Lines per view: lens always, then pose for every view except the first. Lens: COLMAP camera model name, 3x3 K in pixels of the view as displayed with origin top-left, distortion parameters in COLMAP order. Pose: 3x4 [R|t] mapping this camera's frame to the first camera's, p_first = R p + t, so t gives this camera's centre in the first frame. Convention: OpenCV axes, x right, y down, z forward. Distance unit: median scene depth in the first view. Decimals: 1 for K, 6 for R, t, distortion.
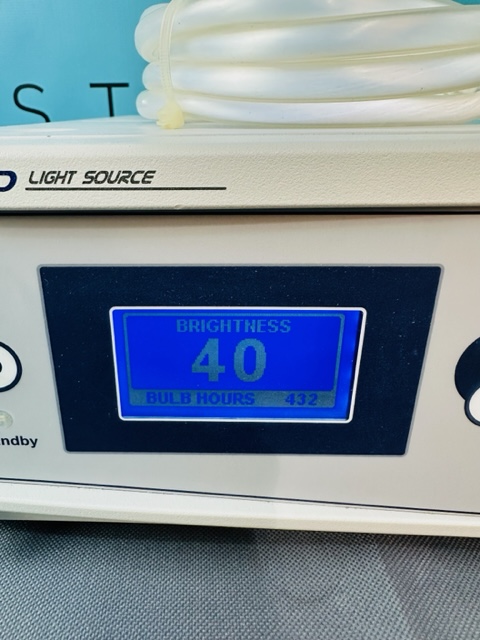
lens RADIAL K [[447.1, 0, 260.2], [0, 447.1, 316.2], [0, 0, 1]] dist [-0.009154, 0.007223]
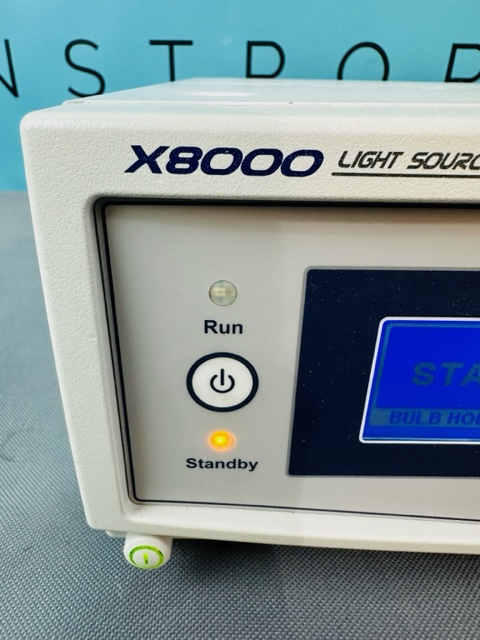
lens RADIAL K [[447.1, 0, 222.2], [0, 447.1, 342.0], [0, 0, 1]] dist [-0.009154, 0.007223]
pose [[0.999522, 0.004496, 0.030573, -0.650180], [-0.007639, 0.994604, 0.103464, -0.058231], [-0.029943, -0.103648, 0.994163, 0.156087]]
